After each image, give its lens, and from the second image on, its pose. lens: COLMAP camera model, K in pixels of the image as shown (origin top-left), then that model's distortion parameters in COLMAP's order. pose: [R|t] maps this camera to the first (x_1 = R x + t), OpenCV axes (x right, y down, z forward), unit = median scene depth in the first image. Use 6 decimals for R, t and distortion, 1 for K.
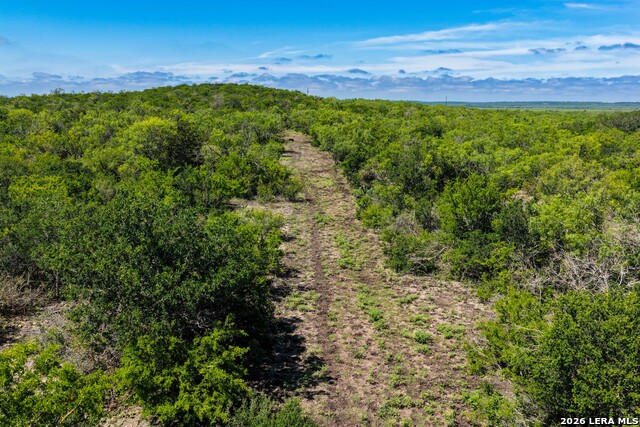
lens RADIAL K [[508.9, 0, 320.0], [0, 508.9, 213.5], [0, 0, 1]] dist [0.040081, 0.000115]
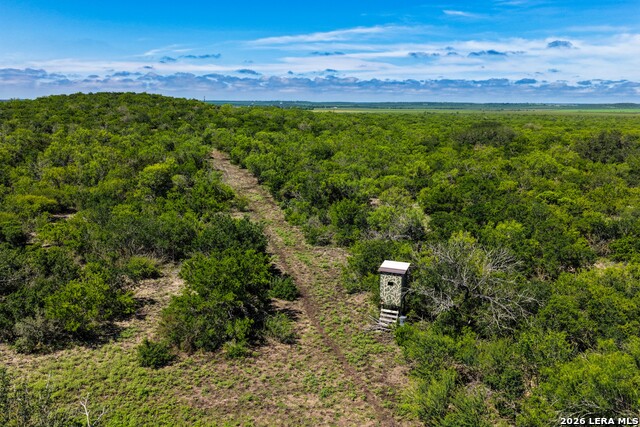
lens RADIAL K [[508.9, 0, 320.0], [0, 508.9, 213.5], [0, 0, 1]] dist [0.040081, 0.000115]
pose [[0.978027, -0.037049, 0.205161, -0.145779], [0.037080, 0.999305, 0.003697, -0.014008], [-0.205155, 0.003991, 0.978721, -0.638738]]
